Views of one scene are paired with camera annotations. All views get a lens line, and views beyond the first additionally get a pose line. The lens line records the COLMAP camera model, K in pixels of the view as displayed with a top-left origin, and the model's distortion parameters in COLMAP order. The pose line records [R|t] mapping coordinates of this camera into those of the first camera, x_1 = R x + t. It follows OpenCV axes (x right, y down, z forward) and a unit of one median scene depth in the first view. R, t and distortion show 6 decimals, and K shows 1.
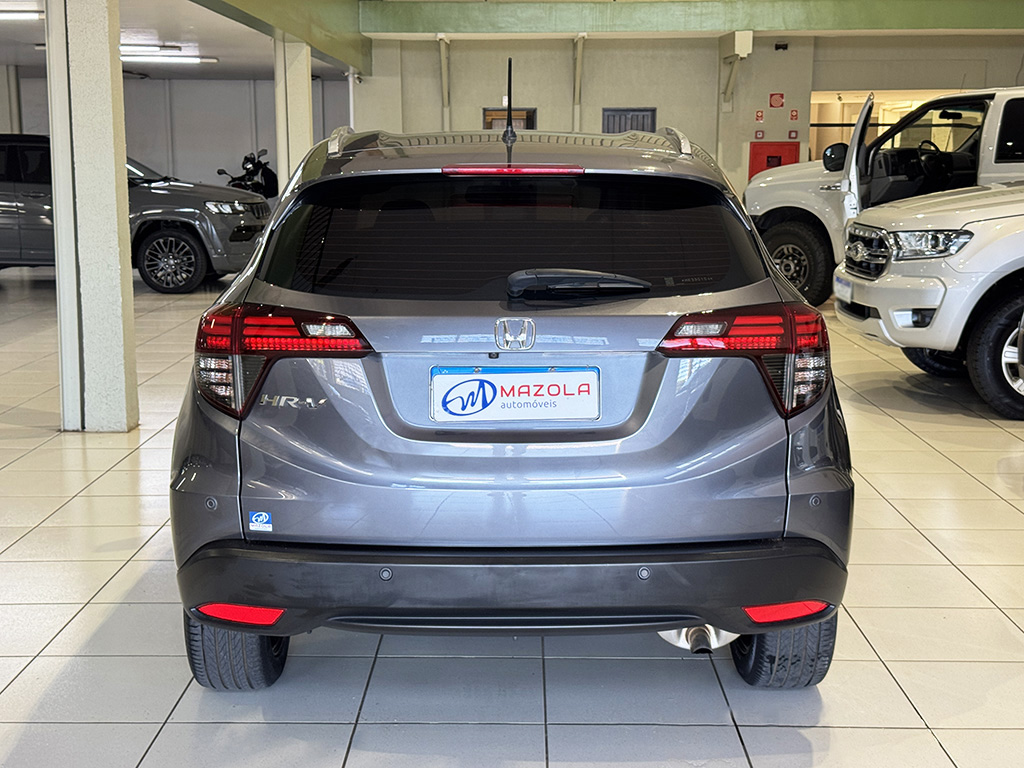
lens RADIAL K [[1453.2, 0, 509.0], [0, 1453.2, 387.0], [0, 0, 1]] dist [0.100766, 0.000000]
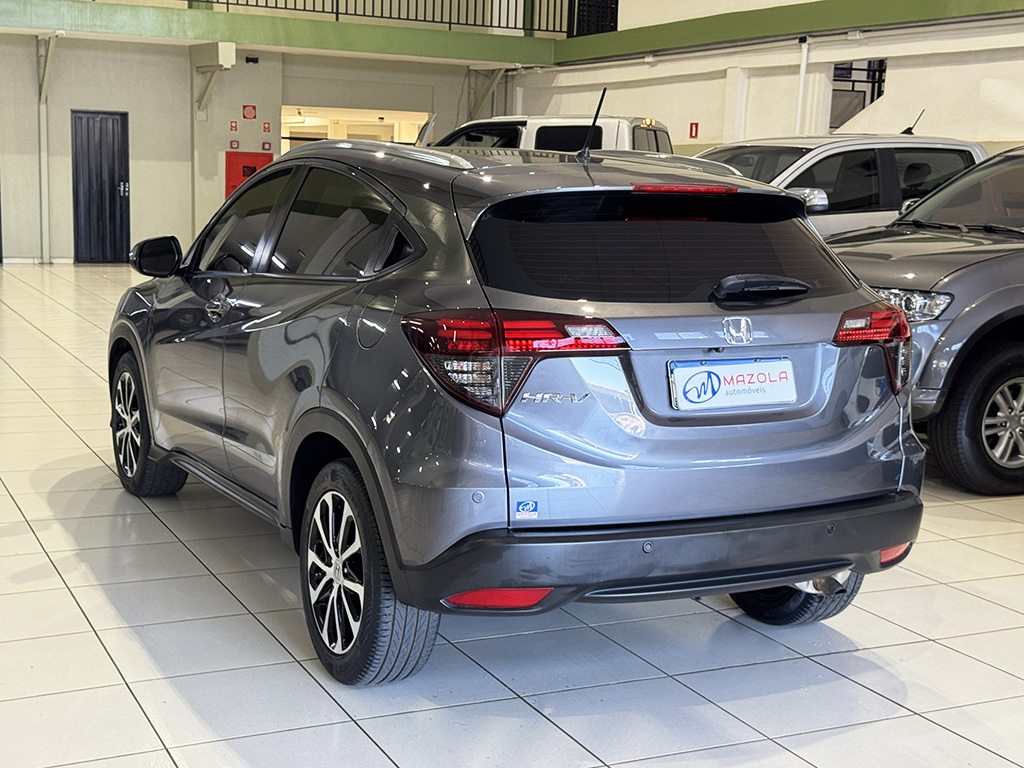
lens RADIAL K [[1453.2, 0, 517.3], [0, 1453.2, 378.9], [0, 0, 1]] dist [0.100766, 0.000000]
pose [[0.896511, -0.037323, 0.441447, -0.622066], [0.042254, 0.999106, -0.001340, -0.003627], [-0.441002, 0.019854, 0.897287, 0.033268]]
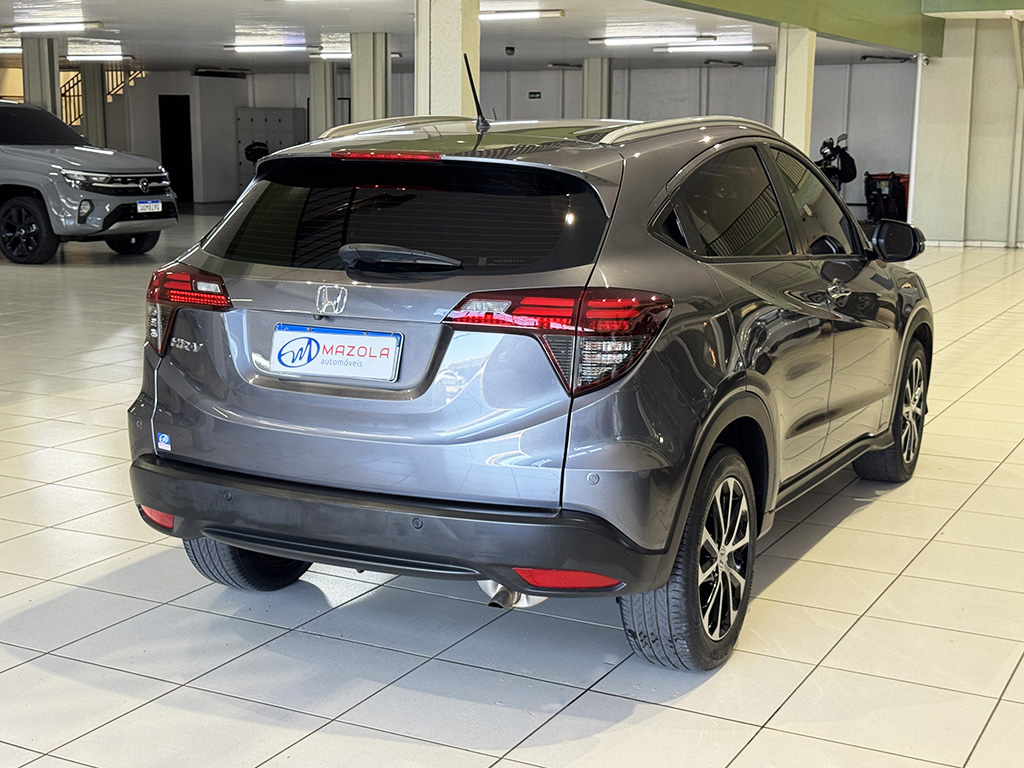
lens RADIAL K [[1453.2, 0, 517.7], [0, 1453.2, 385.3], [0, 0, 1]] dist [0.100766, 0.000000]
pose [[0.887860, 0.086278, -0.451952, 0.610835], [-0.082032, 0.996207, 0.029026, -0.013632], [0.452742, 0.011304, 0.891570, 0.045485]]
